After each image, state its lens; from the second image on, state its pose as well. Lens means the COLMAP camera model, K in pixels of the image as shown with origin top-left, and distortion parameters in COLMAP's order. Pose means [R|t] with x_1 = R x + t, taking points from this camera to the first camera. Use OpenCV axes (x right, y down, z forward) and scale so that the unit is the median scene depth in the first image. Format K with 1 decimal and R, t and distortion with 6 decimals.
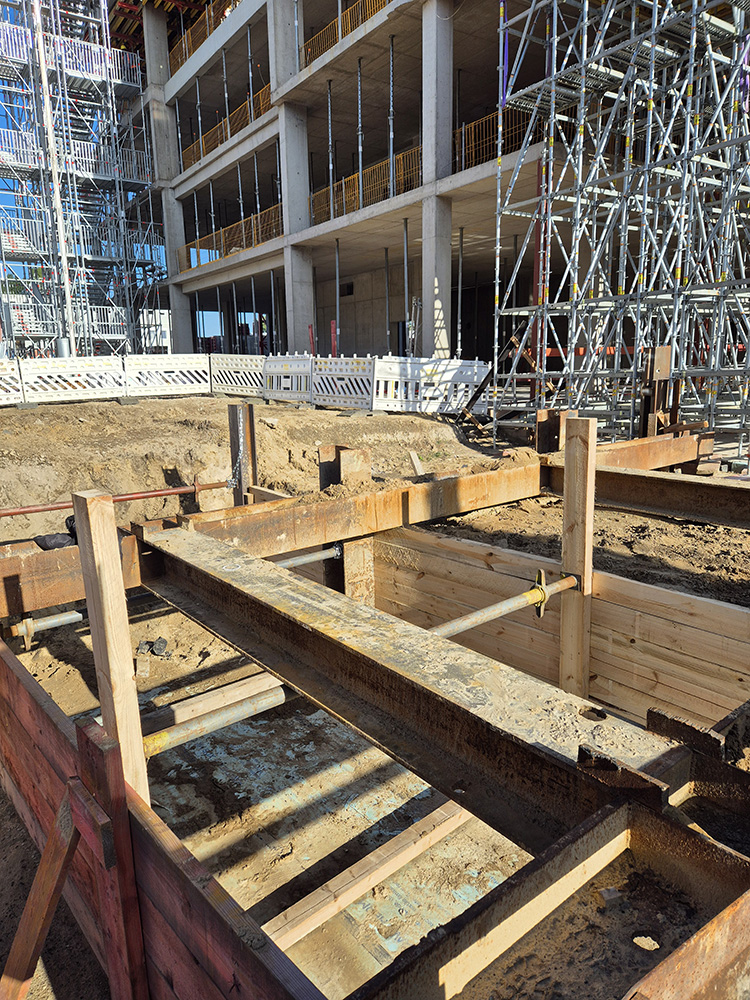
lens RADIAL K [[646.0, 0, 373.9], [0, 646.0, 500.4], [0, 0, 1]] dist [0.001298, 0.000530]
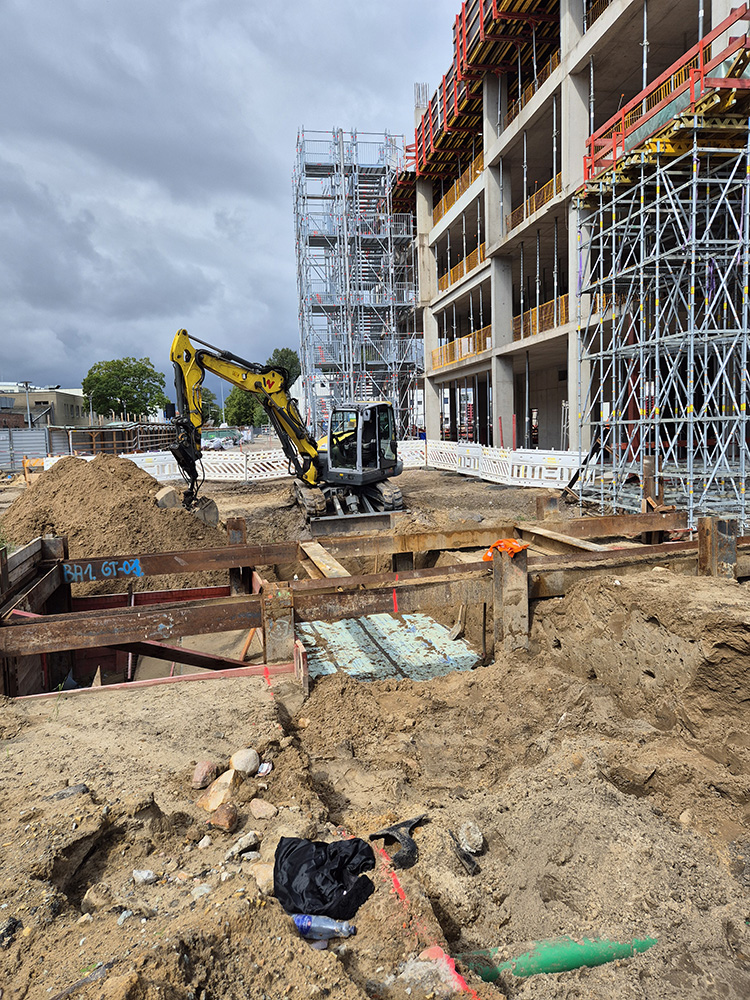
lens RADIAL K [[646.0, 0, 374.0], [0, 646.0, 499.0], [0, 0, 1]] dist [0.001298, 0.000530]
pose [[0.906391, 0.046183, -0.419909, 0.189711], [-0.083026, 0.994094, -0.069883, 0.007951], [0.414201, 0.098205, 0.904872, -0.238119]]
